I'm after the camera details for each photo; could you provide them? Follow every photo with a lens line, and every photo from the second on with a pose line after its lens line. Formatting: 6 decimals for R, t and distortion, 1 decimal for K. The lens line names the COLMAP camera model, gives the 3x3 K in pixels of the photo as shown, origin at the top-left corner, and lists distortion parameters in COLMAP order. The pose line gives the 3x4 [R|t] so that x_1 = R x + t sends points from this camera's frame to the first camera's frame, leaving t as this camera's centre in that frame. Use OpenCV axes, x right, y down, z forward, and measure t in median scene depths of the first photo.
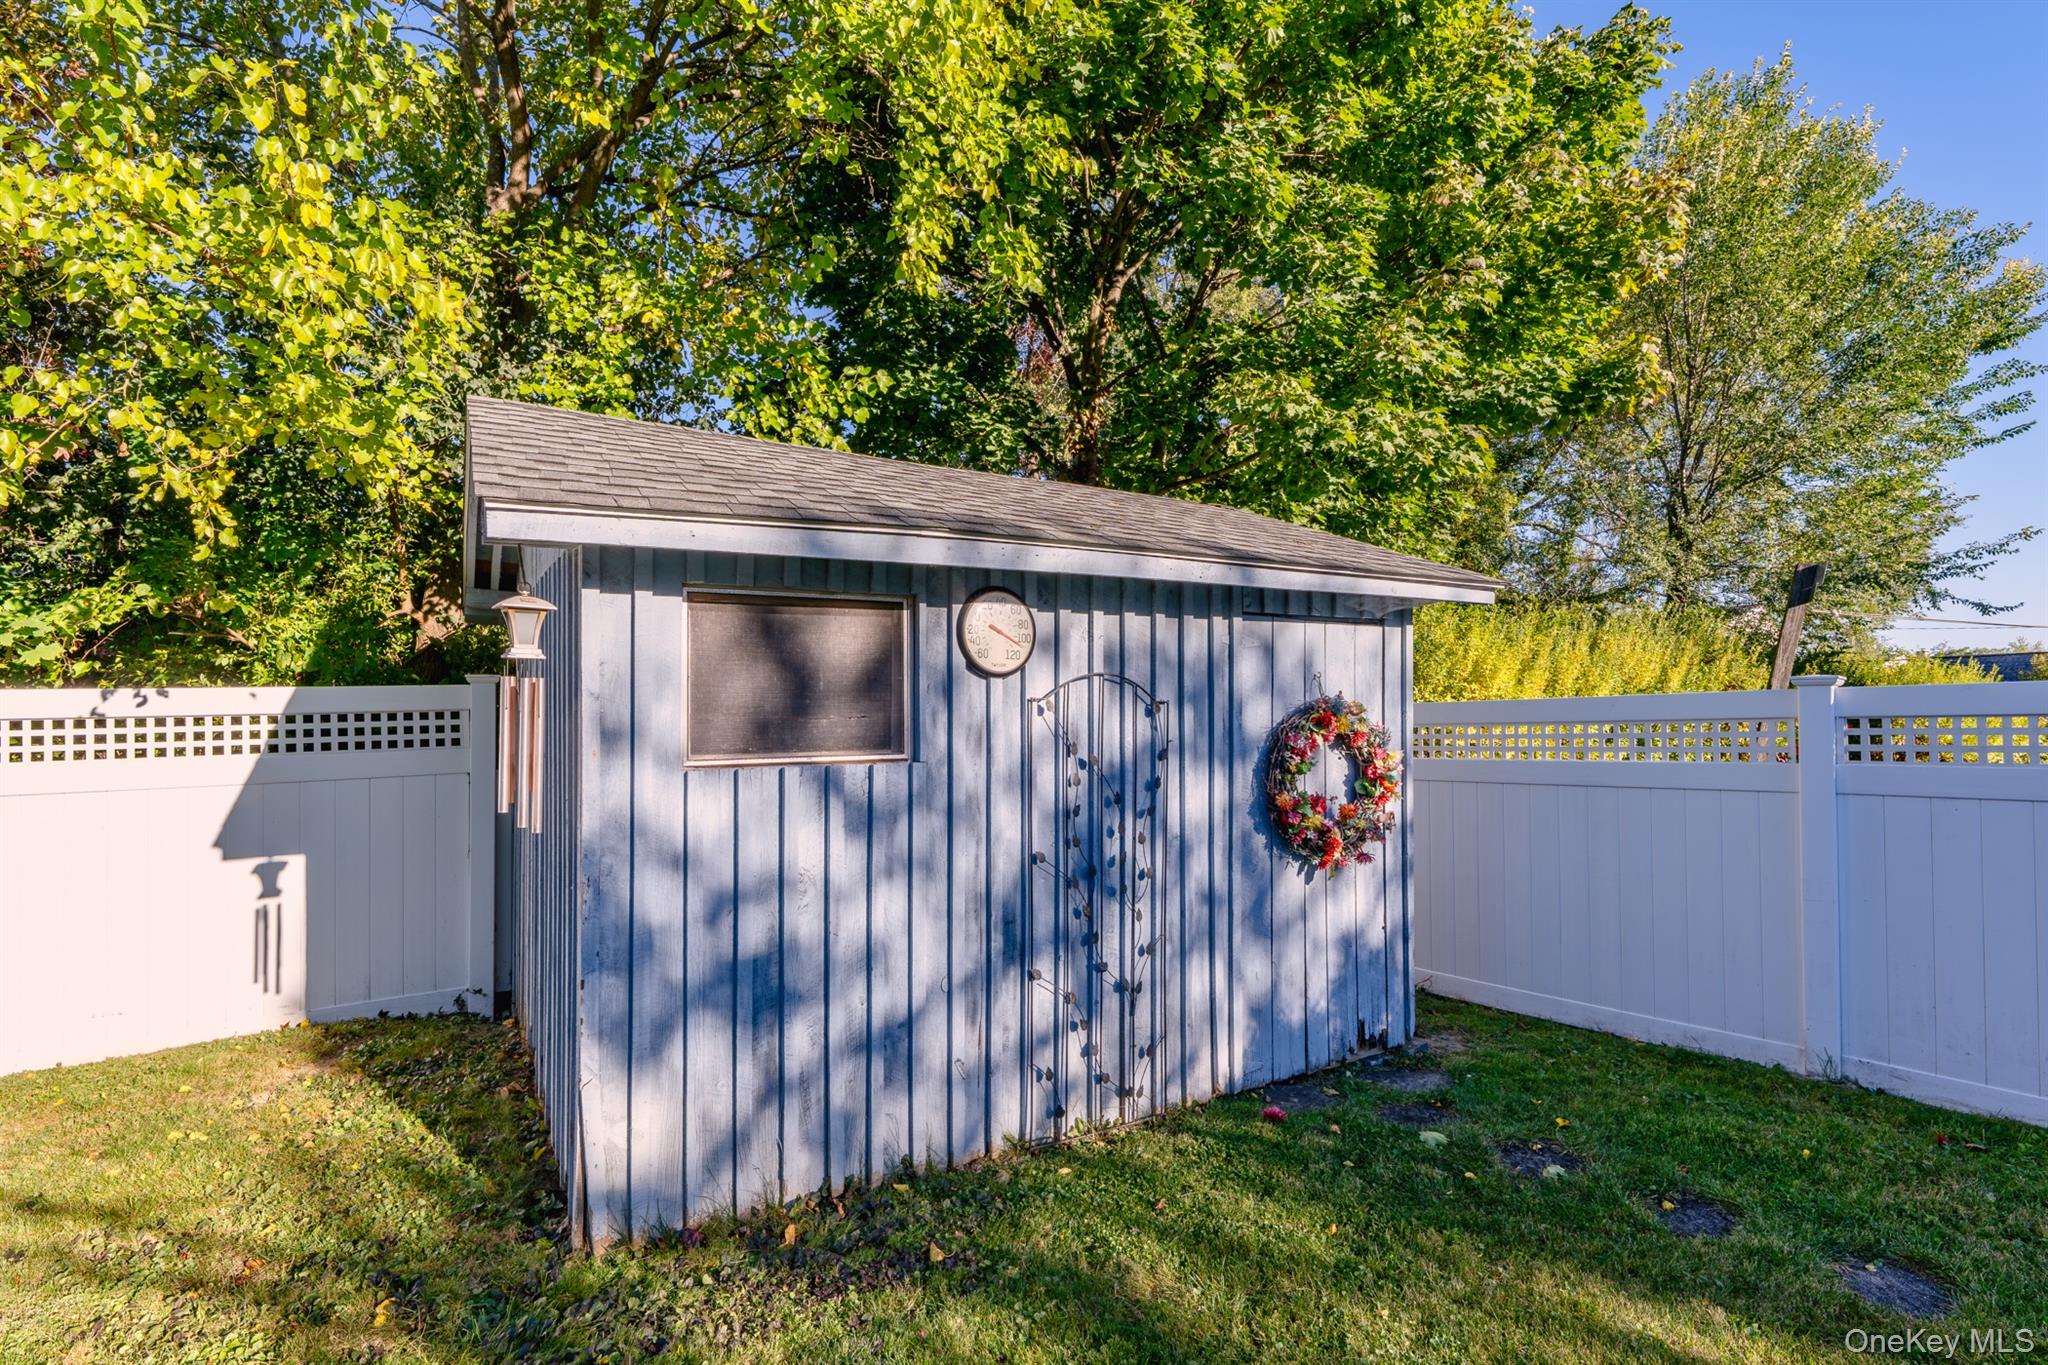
lens RADIAL K [[860.7, 0, 1013.3], [0, 860.7, 688.1], [0, 0, 1]] dist [0.003404, 0.000549]
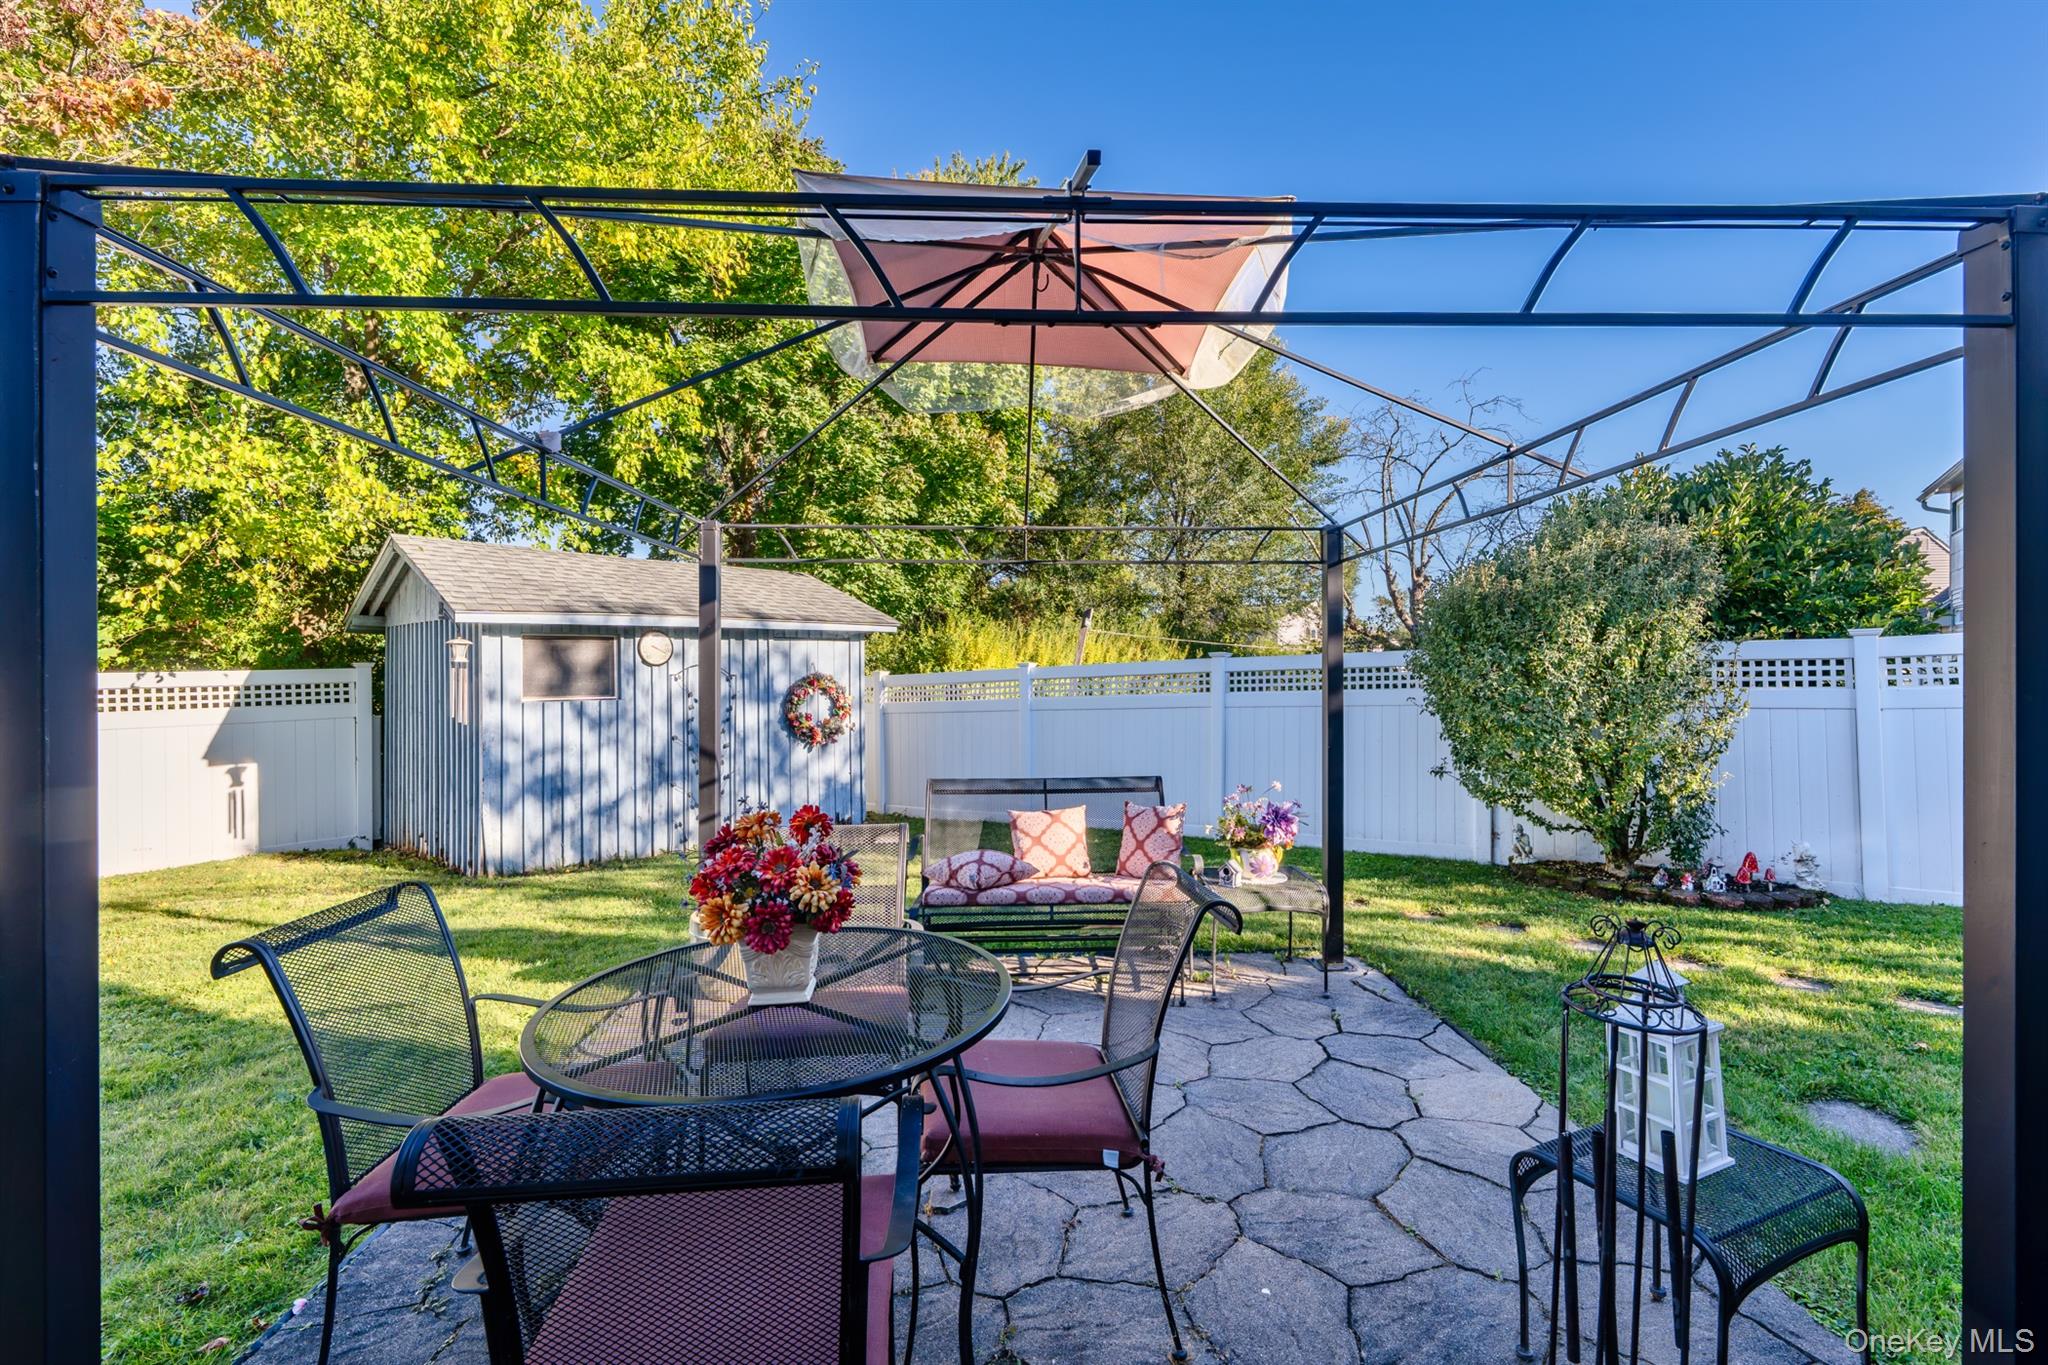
lens RADIAL K [[872.7, 0, 1029.5], [0, 872.7, 670.8], [0, 0, 1]] dist [0.017728, 0.000072]
pose [[0.962692, -0.006118, 0.270532, 0.268181], [0.002097, 0.999883, 0.015147, -0.028145], [-0.270593, -0.014015, 0.962592, -1.379726]]
